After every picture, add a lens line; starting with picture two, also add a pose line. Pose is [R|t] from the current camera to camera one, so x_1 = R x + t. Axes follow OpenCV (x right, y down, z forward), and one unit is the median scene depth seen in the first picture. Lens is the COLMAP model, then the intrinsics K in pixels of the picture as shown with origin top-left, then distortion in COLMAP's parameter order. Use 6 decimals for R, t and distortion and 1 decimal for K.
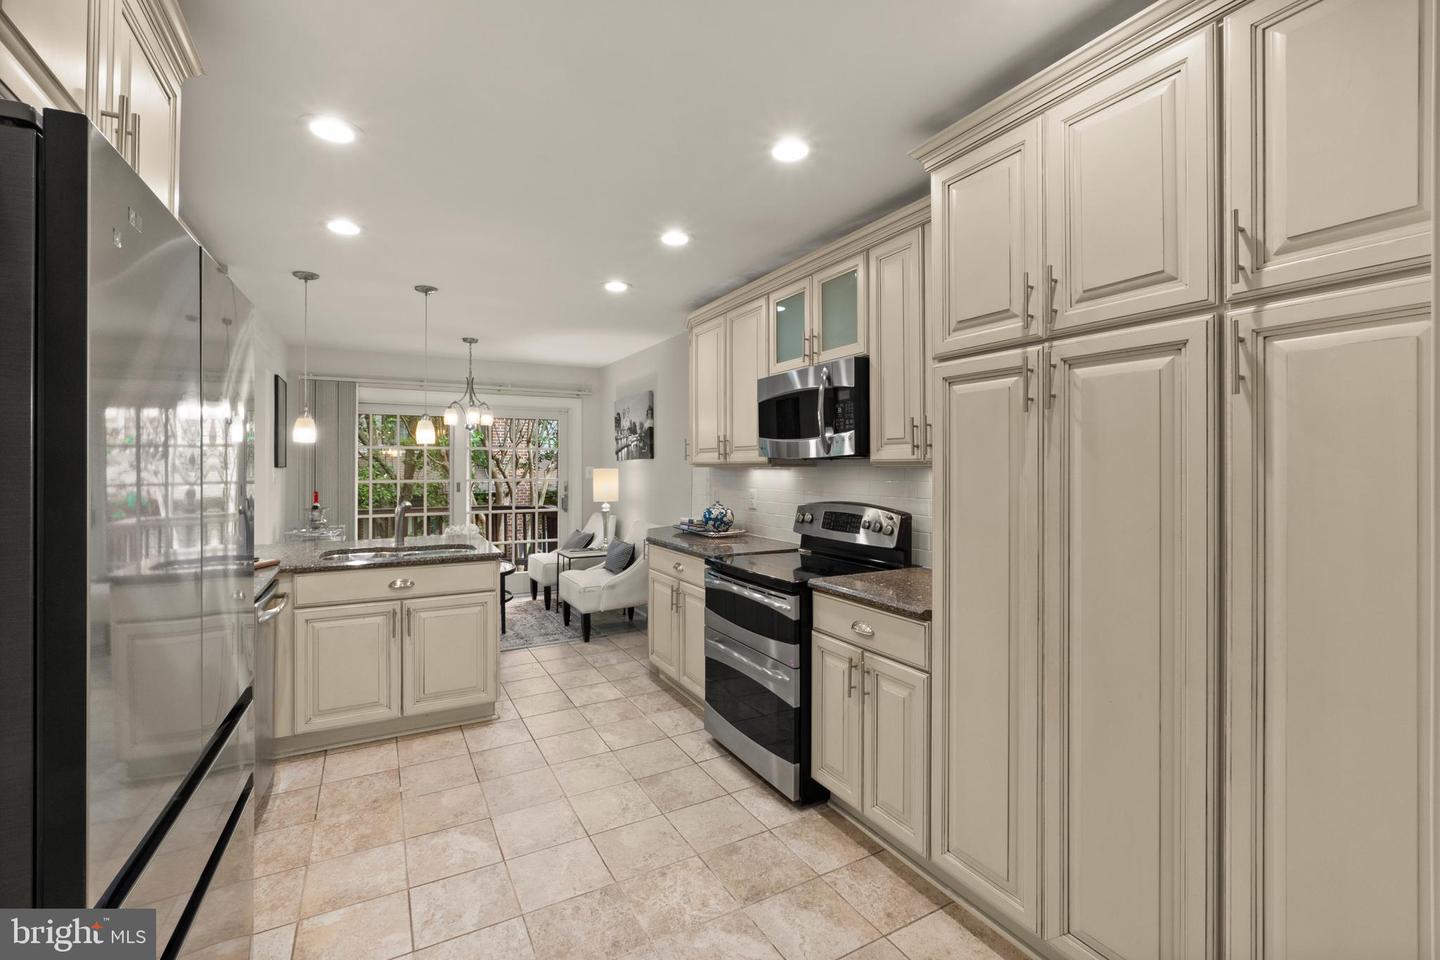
lens RADIAL K [[624.7, 0, 719.8], [0, 624.7, 468.2], [0, 0, 1]] dist [-0.002541, 0.000858]
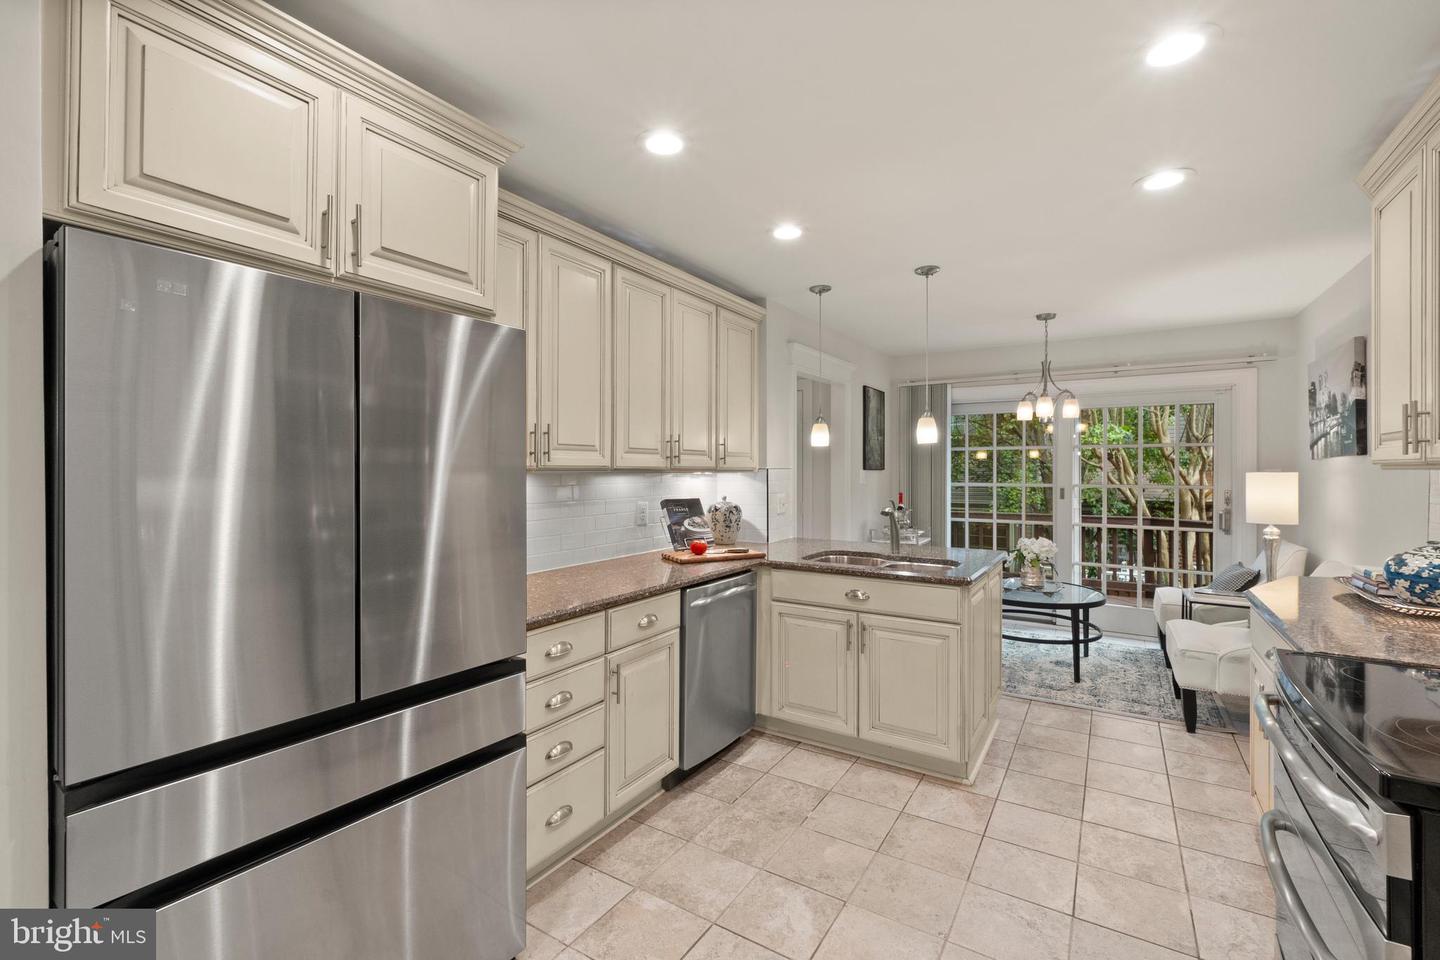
lens RADIAL K [[624.7, 0, 714.5], [0, 624.7, 471.7], [0, 0, 1]] dist [-0.002541, 0.000858]
pose [[0.468843, 0.003713, -0.883274, 0.165927], [-0.001690, 0.999993, 0.003306, -0.001382], [0.883280, -0.000057, 0.468846, 0.291854]]
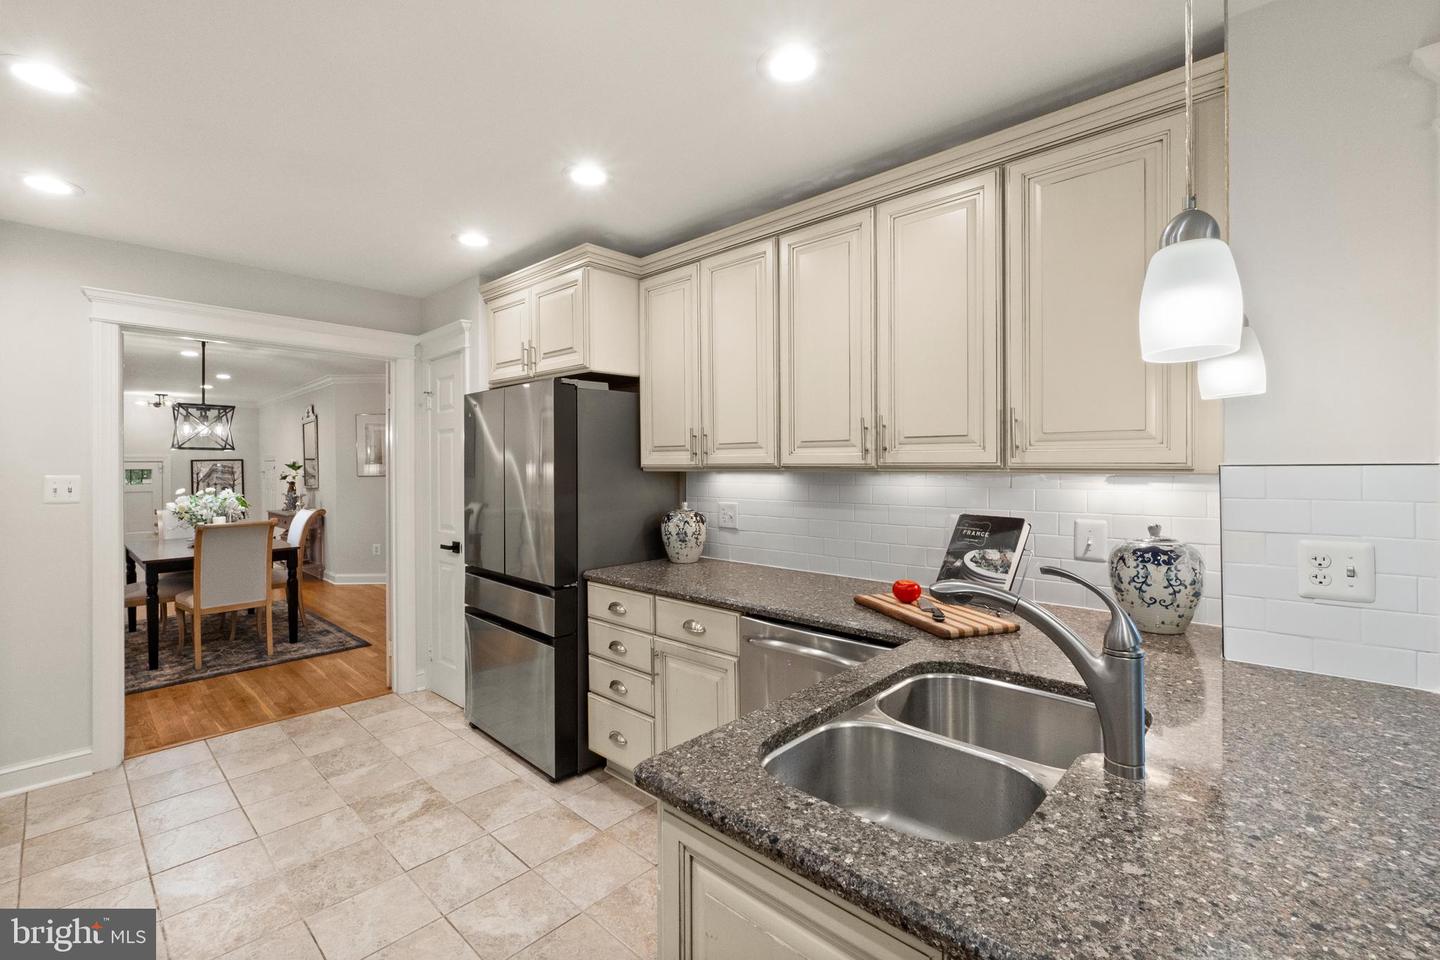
lens RADIAL K [[624.7, 0, 713.9], [0, 624.7, 473.1], [0, 0, 1]] dist [-0.002541, 0.000858]
pose [[-0.953261, 0.004850, -0.302110, -0.246634], [0.001968, 0.999950, 0.009842, -0.002168], [0.302143, 0.008788, -0.953222, 1.080294]]
